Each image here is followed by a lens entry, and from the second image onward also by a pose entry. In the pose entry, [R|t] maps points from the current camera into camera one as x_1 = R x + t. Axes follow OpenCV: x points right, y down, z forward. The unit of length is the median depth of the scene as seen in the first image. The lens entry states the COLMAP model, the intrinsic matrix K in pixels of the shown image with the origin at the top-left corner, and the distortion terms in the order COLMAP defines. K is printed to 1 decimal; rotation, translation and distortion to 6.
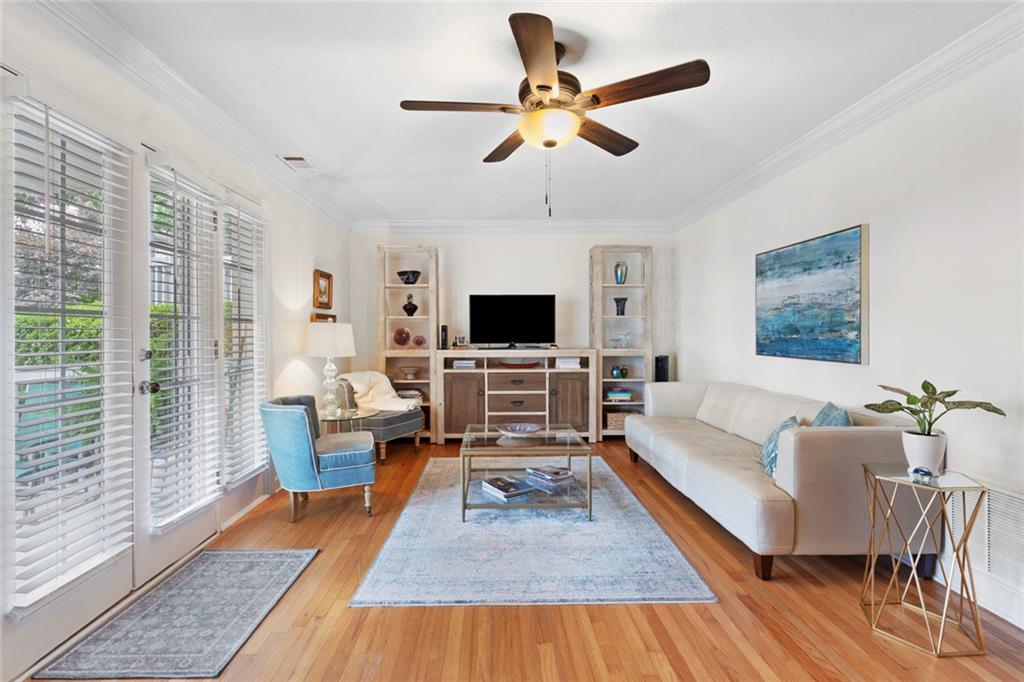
lens RADIAL K [[464.8, 0, 500.9], [0, 464.8, 335.7], [0, 0, 1]] dist [-0.001109, 0.000303]
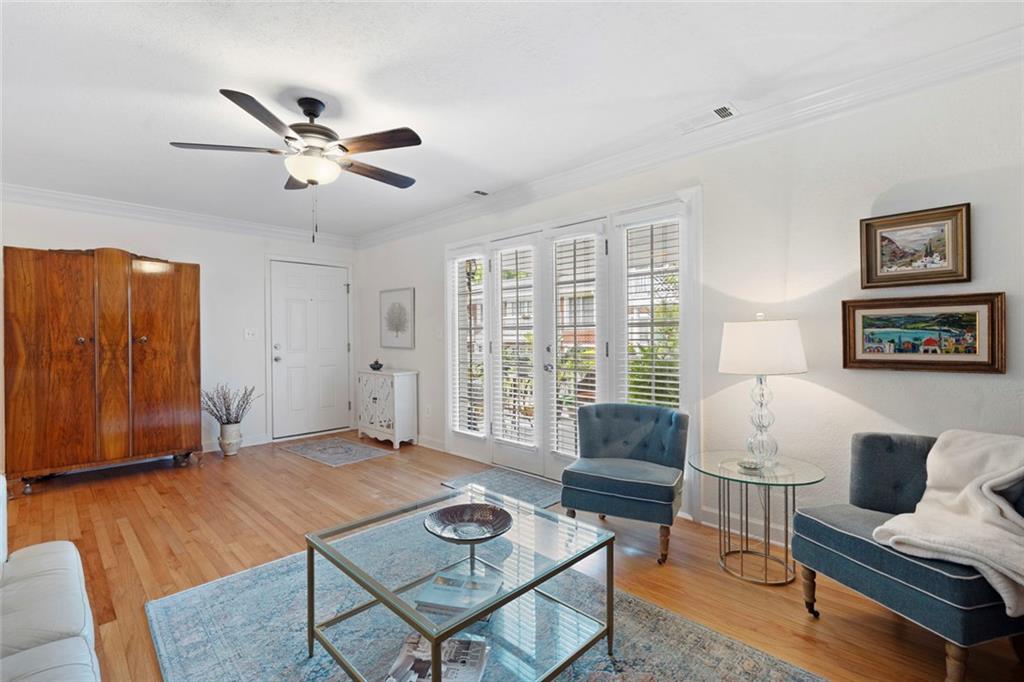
lens RADIAL K [[459.6, 0, 508.9], [0, 459.6, 338.3], [0, 0, 1]] dist [-0.004139, 0.000728]
pose [[-0.717838, 0.011931, -0.696108, 0.335498], [0.004890, 0.999915, 0.012095, -0.012416], [0.696193, 0.005278, -0.717835, 1.297111]]
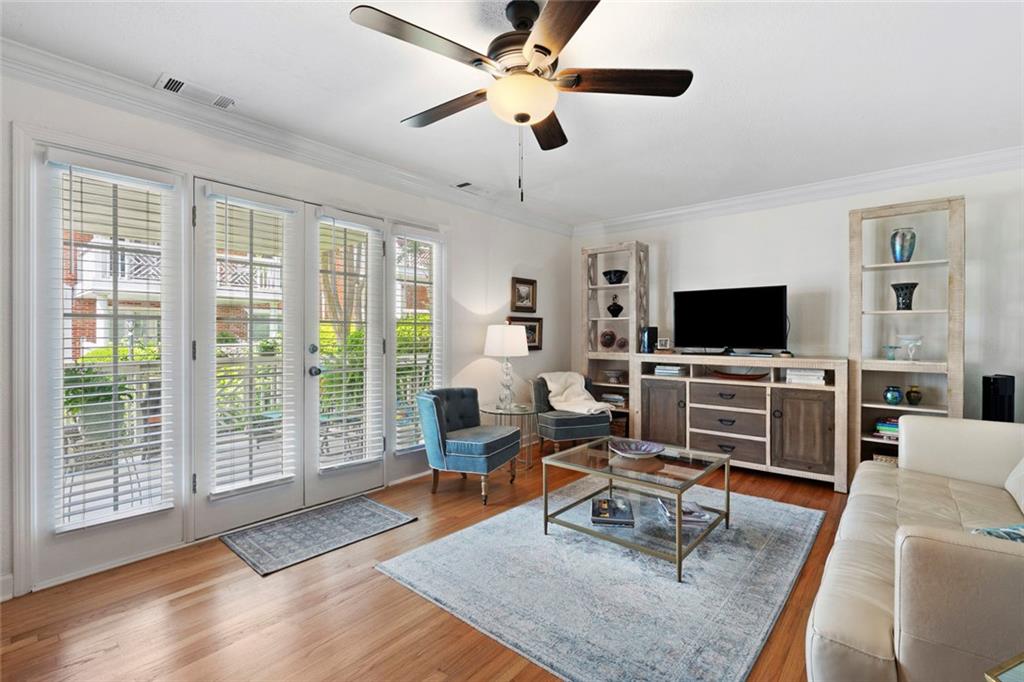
lens RADIAL K [[459.6, 0, 508.9], [0, 459.6, 338.3], [0, 0, 1]] dist [-0.004139, 0.000728]
pose [[0.746571, 0.010365, -0.665225, 0.389685], [-0.009308, 0.999944, 0.005134, -0.002226], [0.665241, 0.002359, 0.746625, 0.202525]]
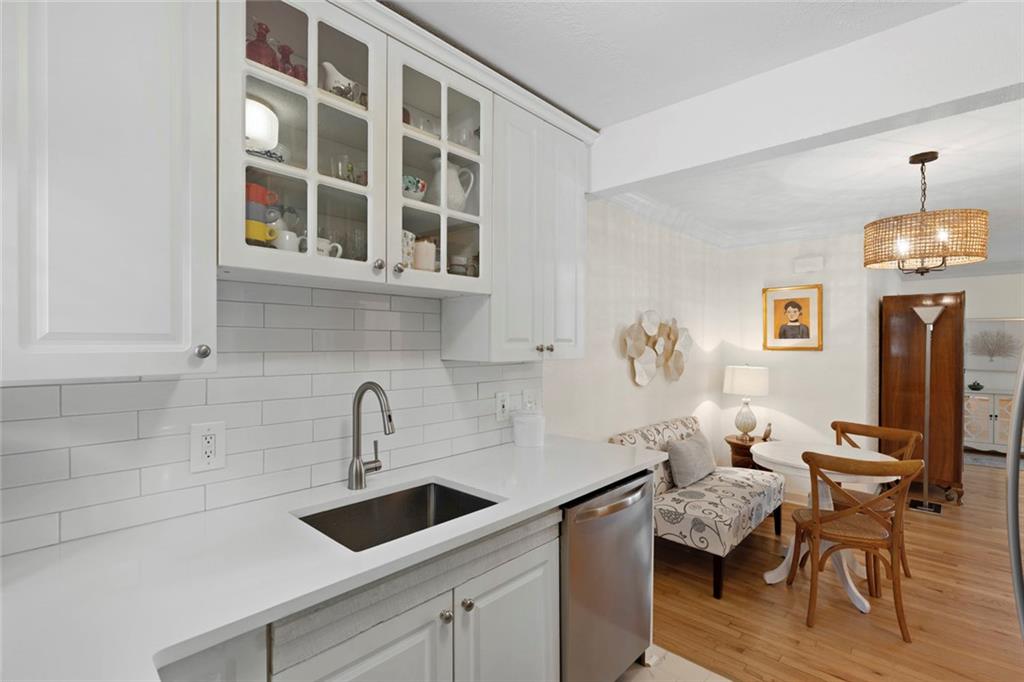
lens RADIAL K [[467.4, 0, 524.5], [0, 467.4, 351.9], [0, 0, 1]] dist [0.001704, 0.000382]
pose [[-0.688501, 0.013655, -0.725106, 2.000691], [-0.003793, 0.999741, 0.022428, -0.067731], [0.725225, 0.018192, -0.688272, -0.095289]]
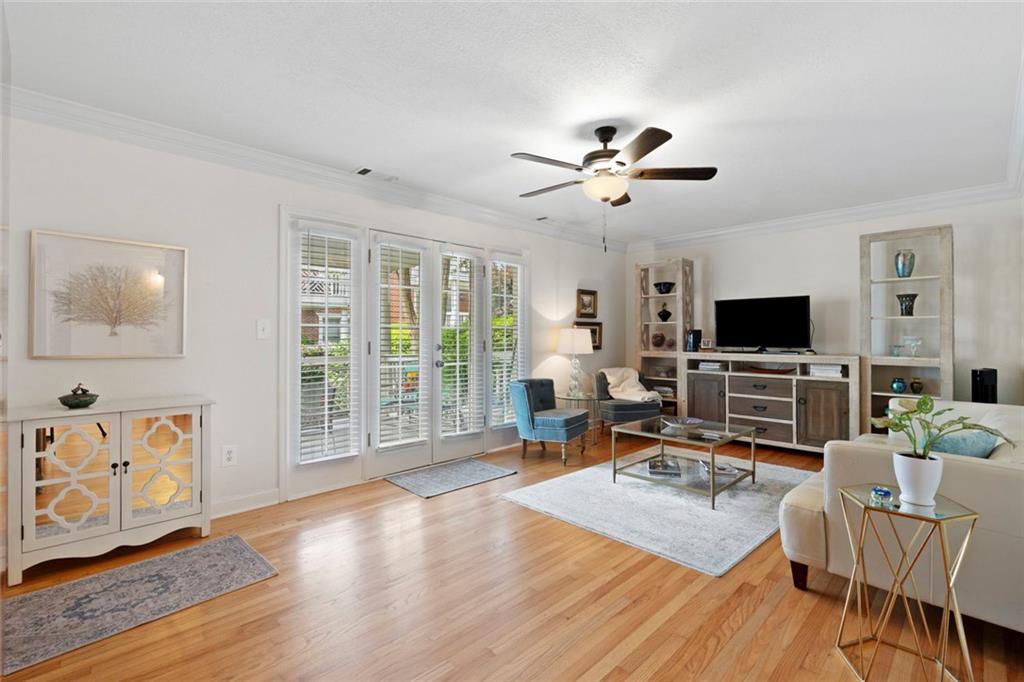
lens RADIAL K [[464.9, 0, 510.5], [0, 464.9, 334.8], [0, 0, 1]] dist [-0.002217, -0.000189]
pose [[0.684410, 0.001733, -0.729096, 0.536791], [-0.007183, 0.999965, -0.004366, -0.003027], [0.729062, 0.008225, 0.684398, -0.080405]]
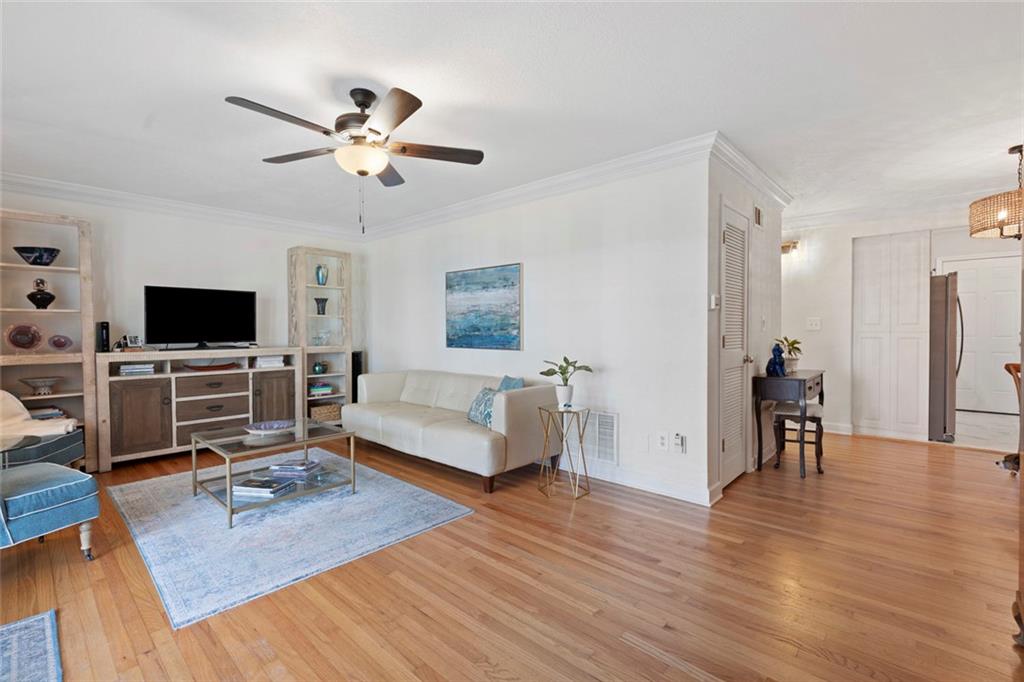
lens RADIAL K [[459.6, 0, 508.9], [0, 459.6, 338.3], [0, 0, 1]] dist [-0.004139, 0.000728]
pose [[0.693976, -0.012573, 0.719888, -0.289379], [0.005829, 0.999913, 0.011845, 0.000837], [-0.719974, -0.004024, 0.693989, -0.054814]]
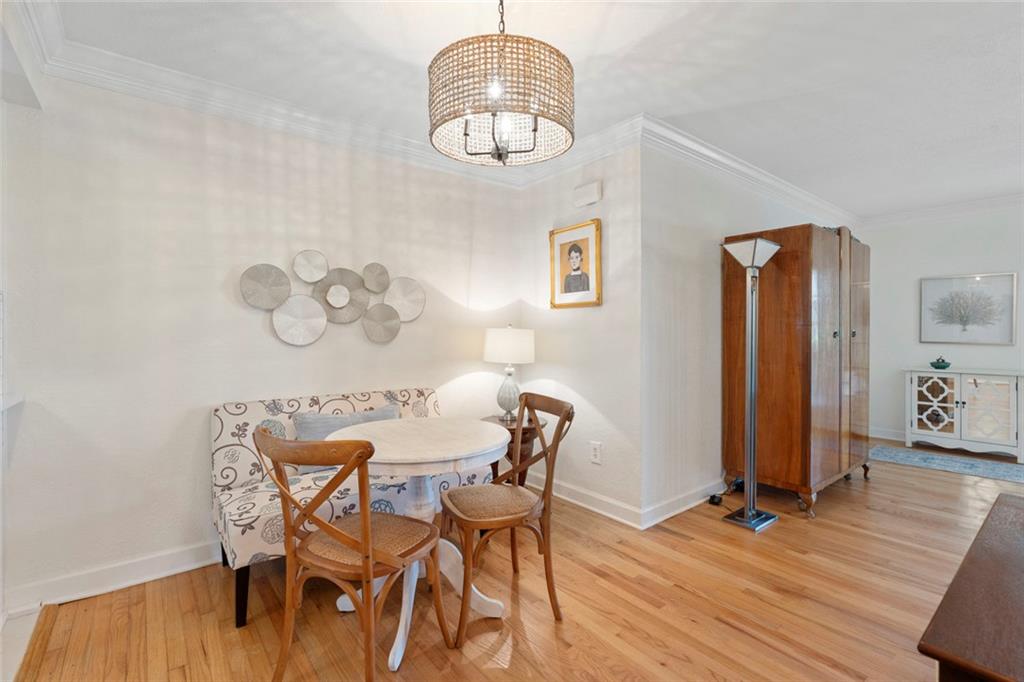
lens RADIAL K [[459.6, 0, 508.9], [0, 459.6, 338.3], [0, 0, 1]] dist [-0.004139, 0.000728]
pose [[-0.795573, 0.010790, -0.605761, 1.348934], [0.001911, 0.999881, 0.015301, -0.001983], [0.605854, 0.011015, -0.795499, 0.214521]]
